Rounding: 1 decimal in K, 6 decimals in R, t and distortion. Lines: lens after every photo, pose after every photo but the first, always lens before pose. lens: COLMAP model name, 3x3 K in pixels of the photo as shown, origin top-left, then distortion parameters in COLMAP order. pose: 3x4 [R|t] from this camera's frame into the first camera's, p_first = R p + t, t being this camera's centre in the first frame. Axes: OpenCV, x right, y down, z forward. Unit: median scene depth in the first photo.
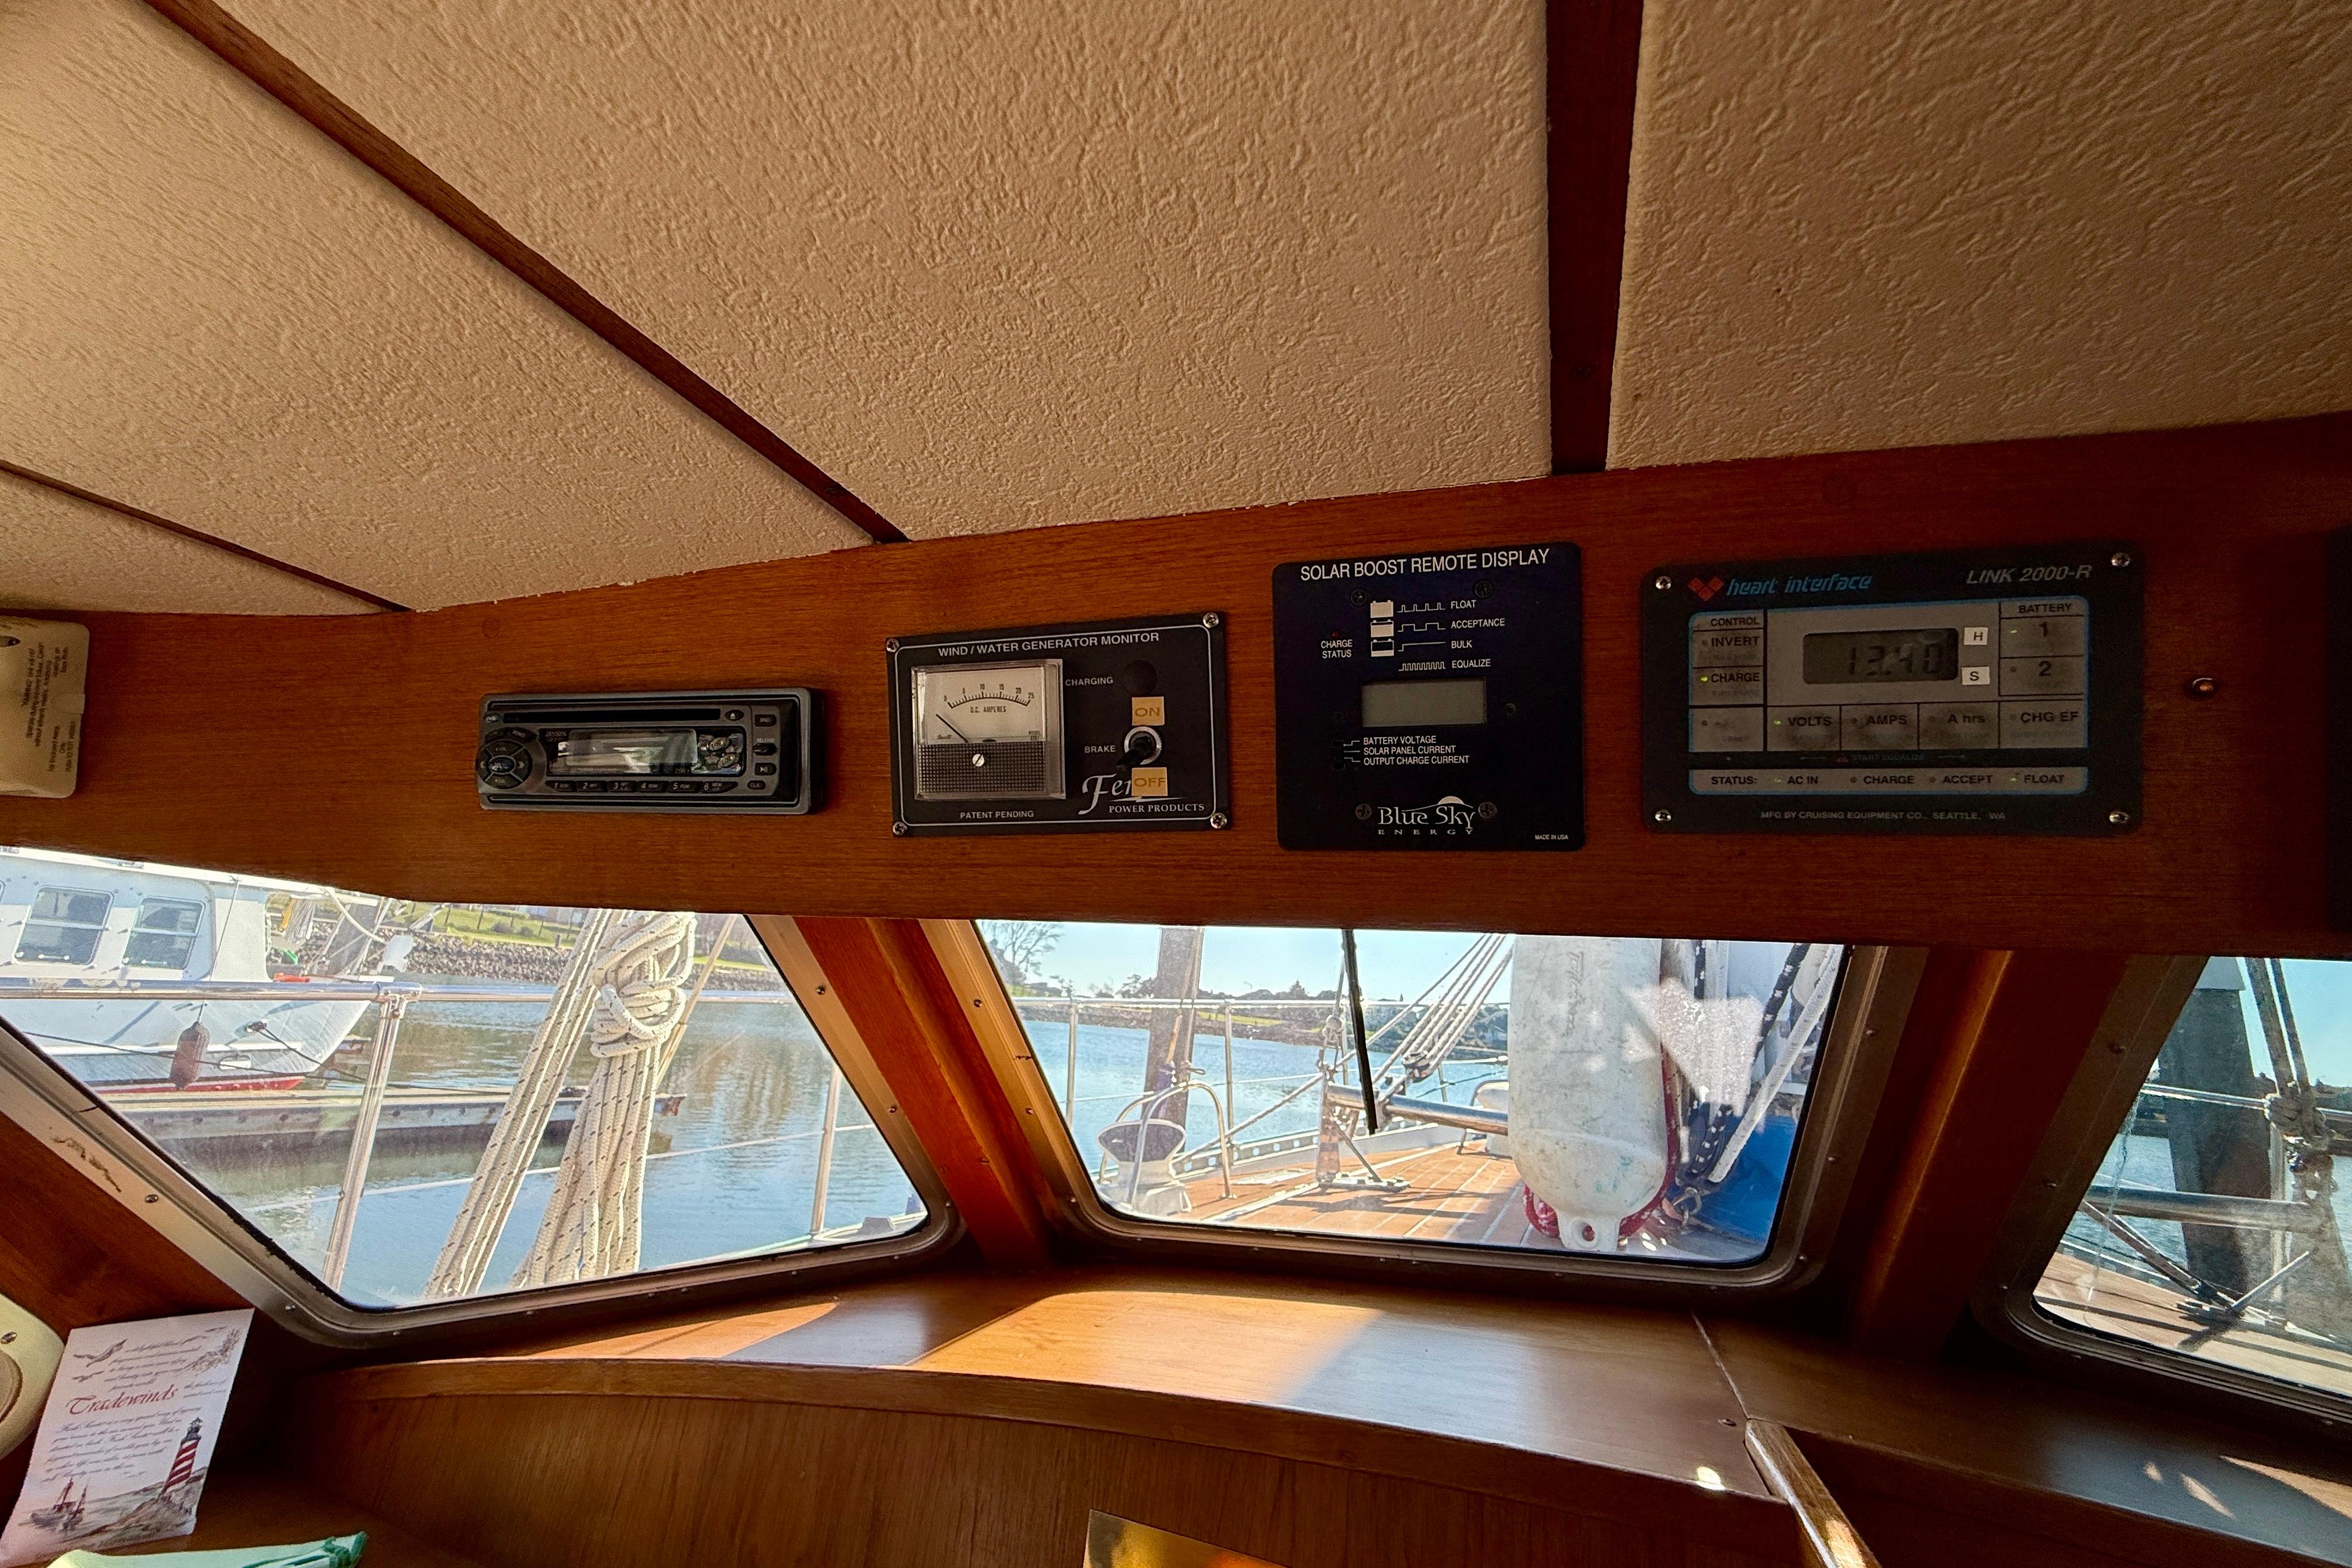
lens RADIAL K [[926.6, 0, 1176.0], [0, 926.6, 784.0], [0, 0, 1]] dist [0.004443, 0.000319]
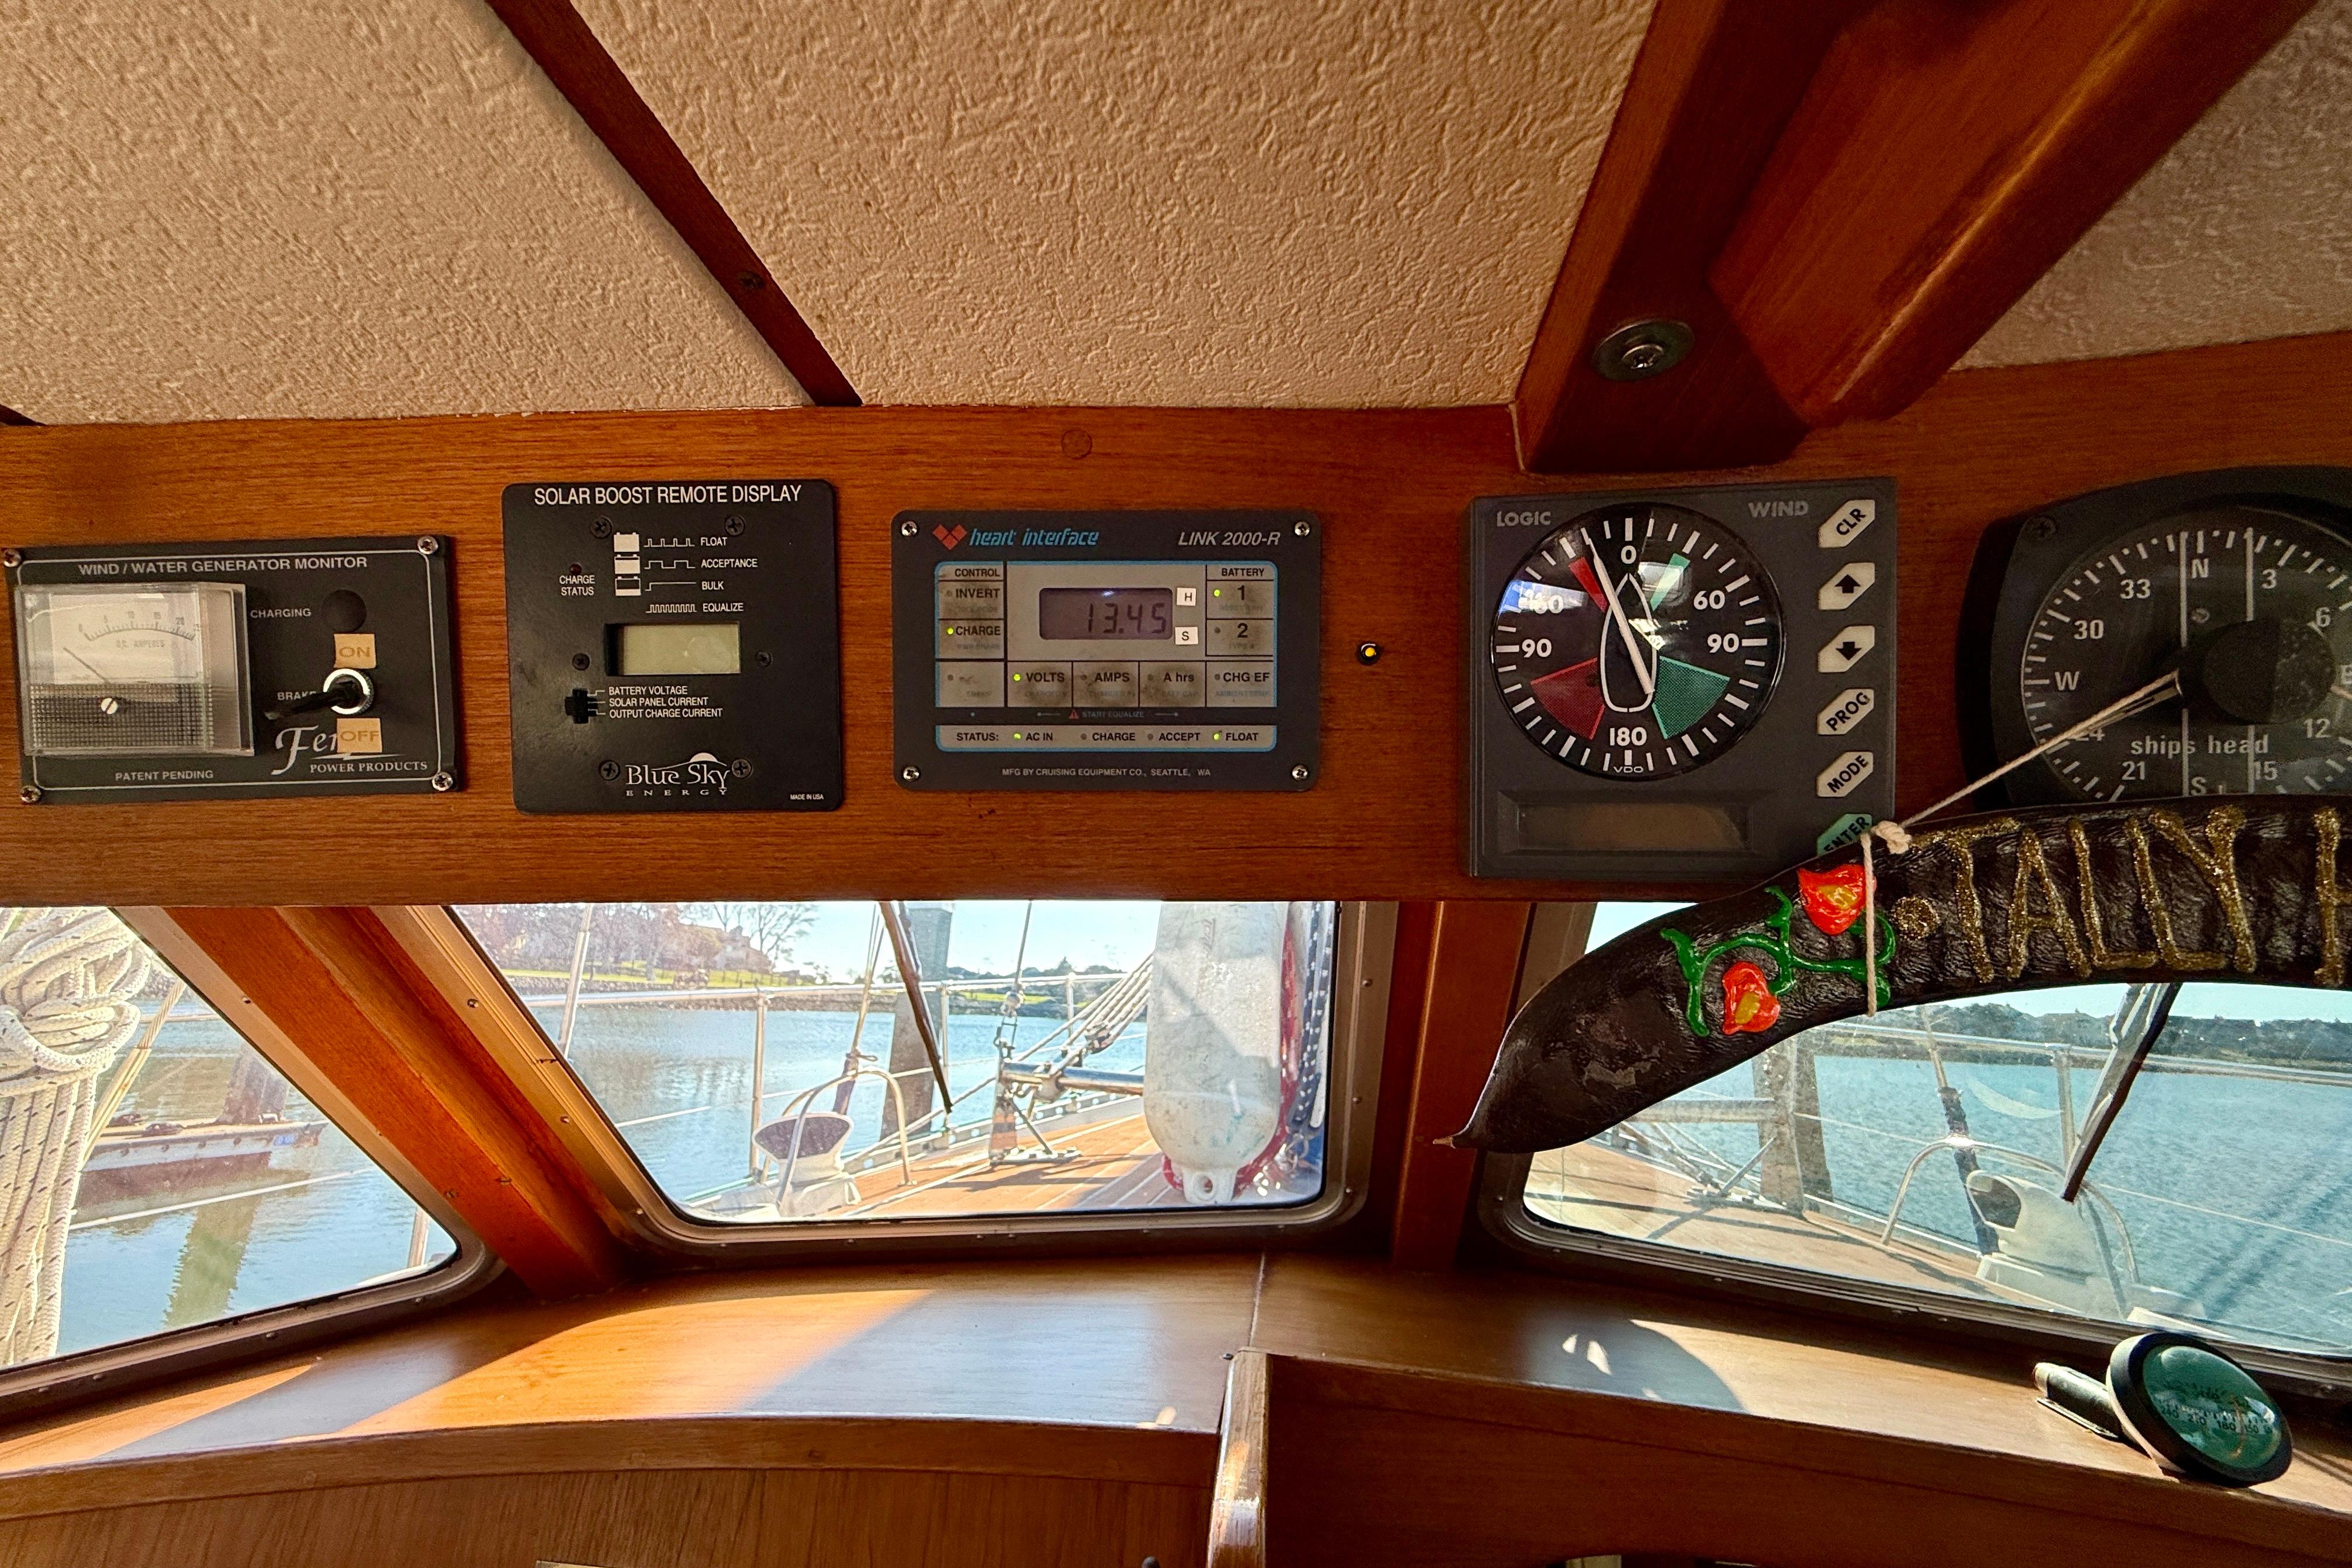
lens RADIAL K [[926.6, 0, 1176.0], [0, 926.6, 784.0], [0, 0, 1]] dist [0.004443, 0.000319]
pose [[0.971699, -0.001616, 0.236216, 0.498994], [-0.003844, 0.999736, 0.022649, 0.019960], [-0.236191, -0.022916, 0.971436, 0.004981]]
